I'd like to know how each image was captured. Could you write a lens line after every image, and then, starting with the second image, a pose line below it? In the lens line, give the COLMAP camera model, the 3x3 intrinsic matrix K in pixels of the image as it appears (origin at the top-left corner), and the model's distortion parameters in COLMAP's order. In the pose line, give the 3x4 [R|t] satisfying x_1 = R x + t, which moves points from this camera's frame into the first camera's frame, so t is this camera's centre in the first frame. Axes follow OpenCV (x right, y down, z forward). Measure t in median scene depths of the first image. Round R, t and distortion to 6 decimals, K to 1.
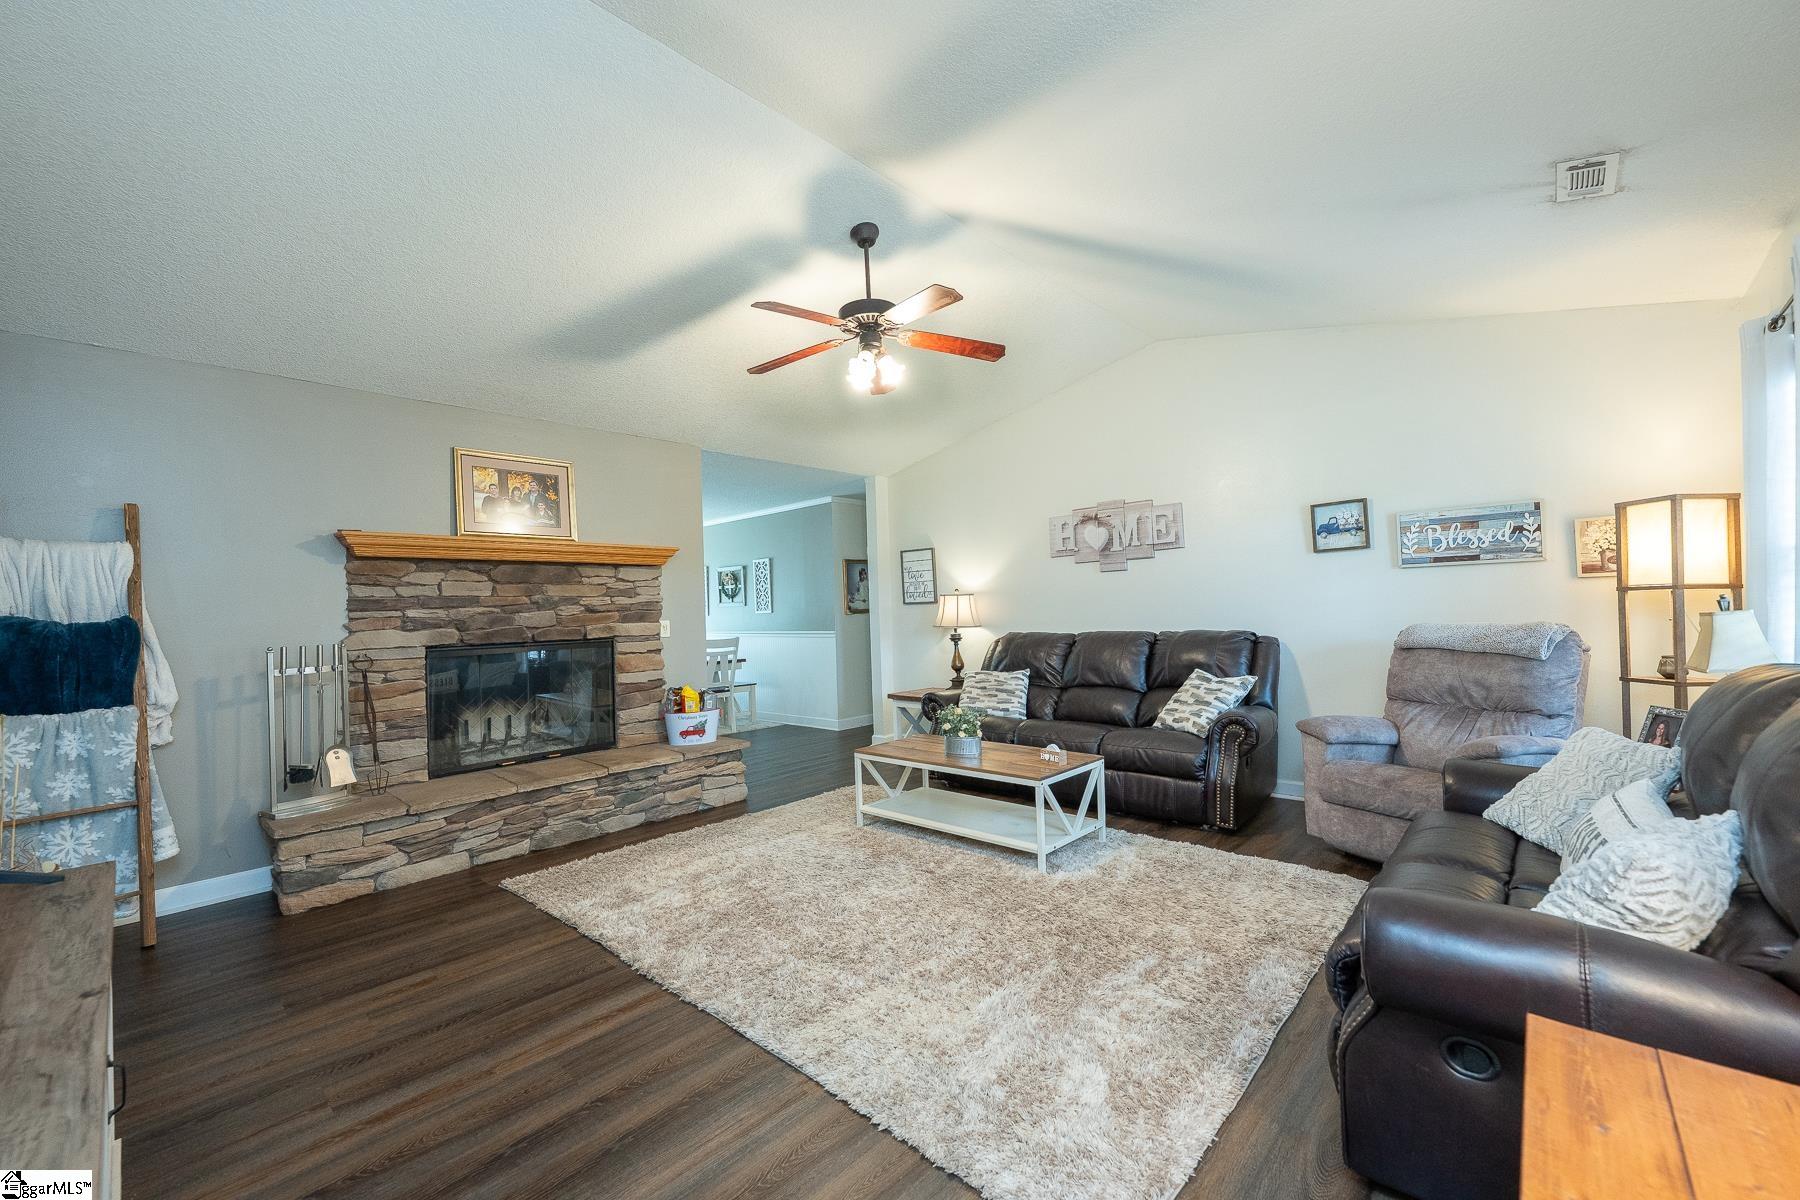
lens RADIAL K [[728.4, 0, 903.0], [0, 728.4, 603.1], [0, 0, 1]] dist [-0.005185, 0.000675]
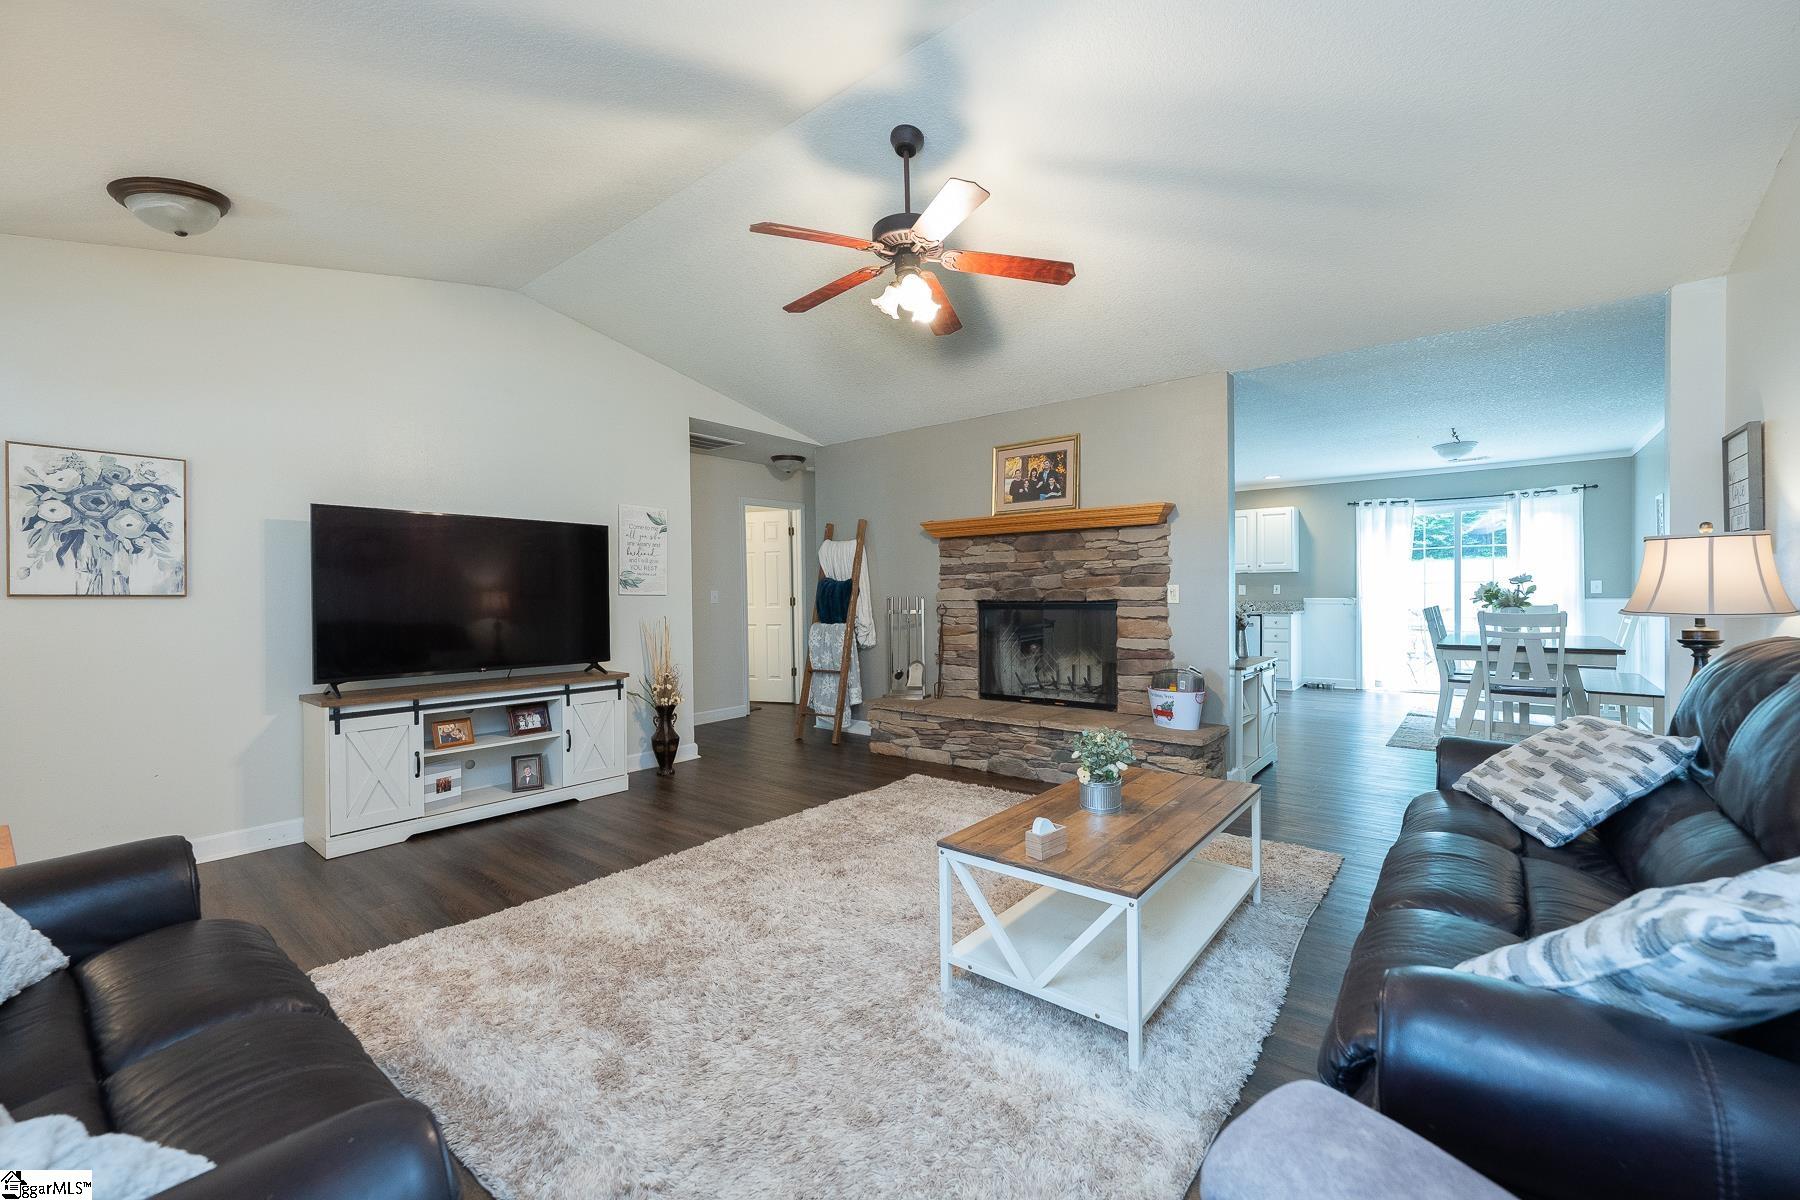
lens RADIAL K [[728.4, 0, 894.5], [0, 728.4, 602.7], [0, 0, 1]] dist [-0.005185, 0.000675]
pose [[0.051829, 0.046994, -0.997550, 0.659186], [0.021328, 0.998612, 0.048152, -0.005121], [0.998428, -0.023772, 0.050754, 0.742273]]
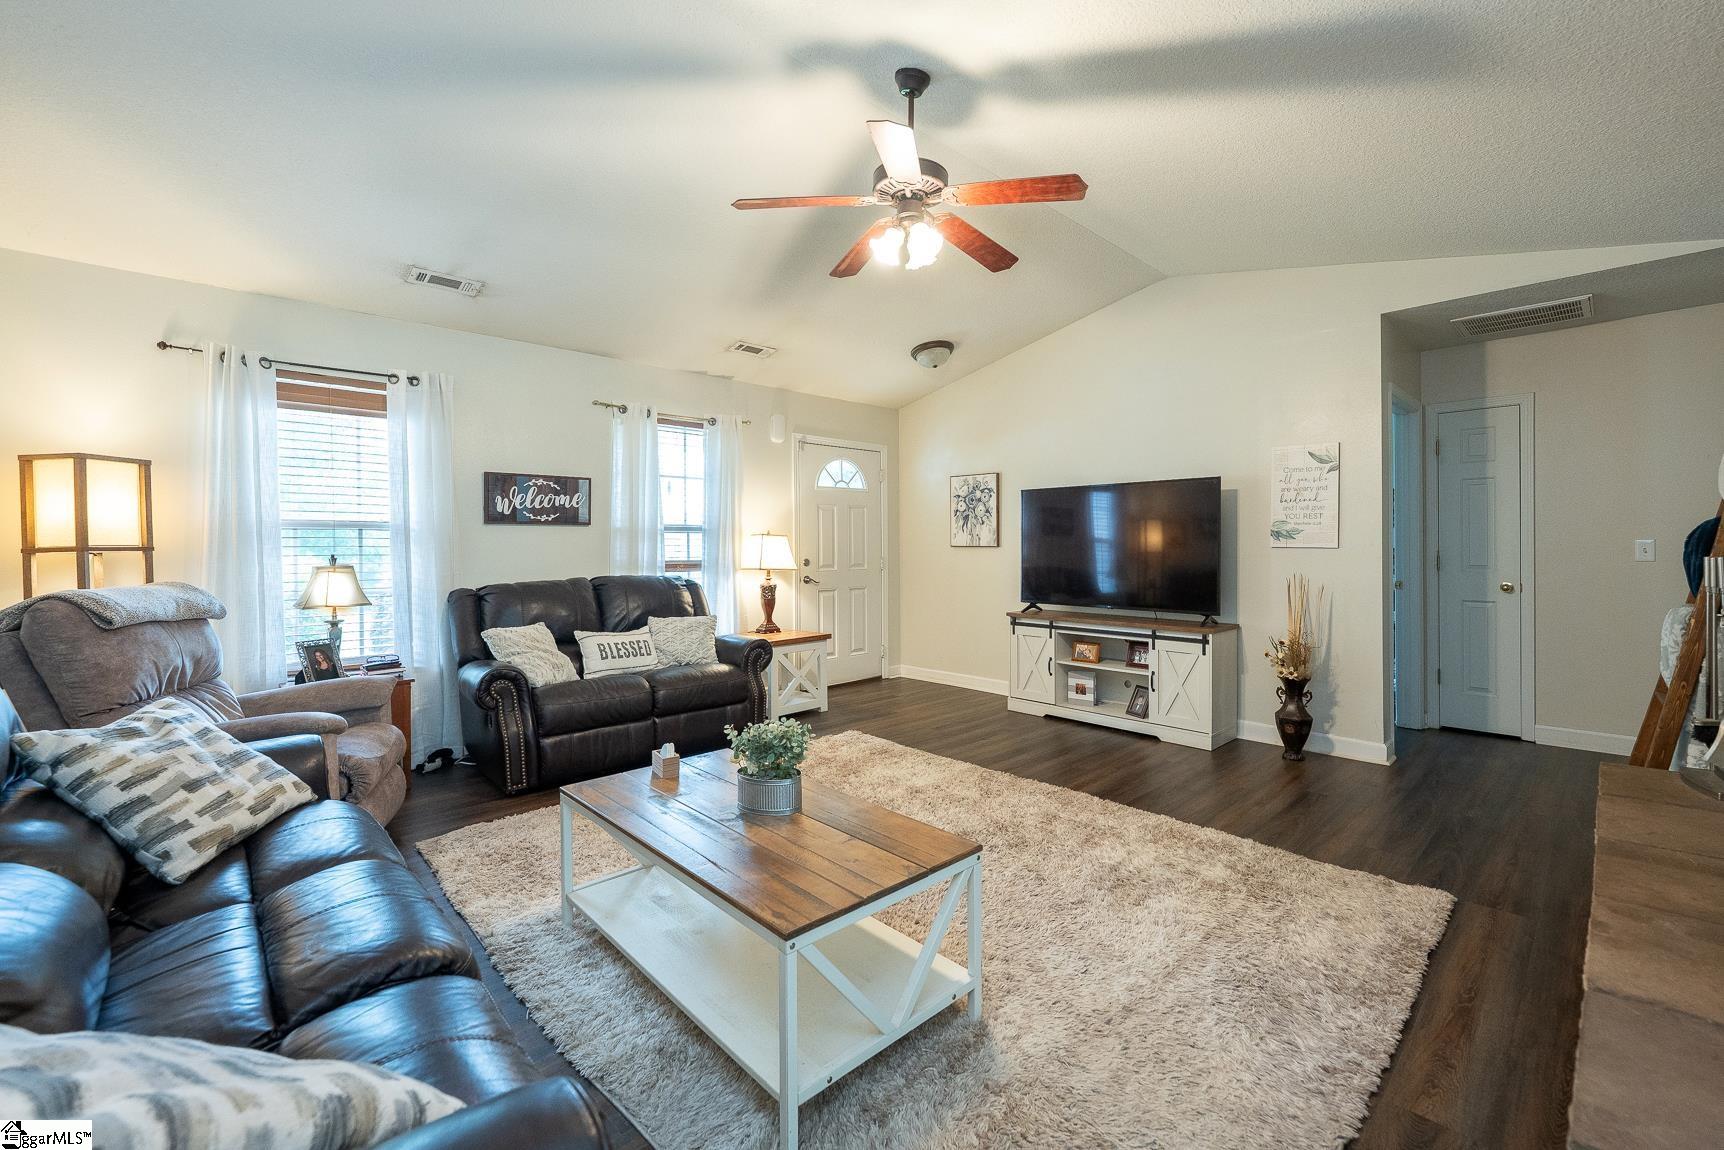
lens RADIAL K [[697.6, 0, 884.7], [0, 697.6, 549.4], [0, 0, 1]] dist [-0.005185, 0.000675]
pose [[-0.996985, 0.039109, 0.067020, 0.024996], [0.038376, 0.999189, -0.012200, 0.020316], [-0.067443, -0.009591, -0.997677, 1.357795]]
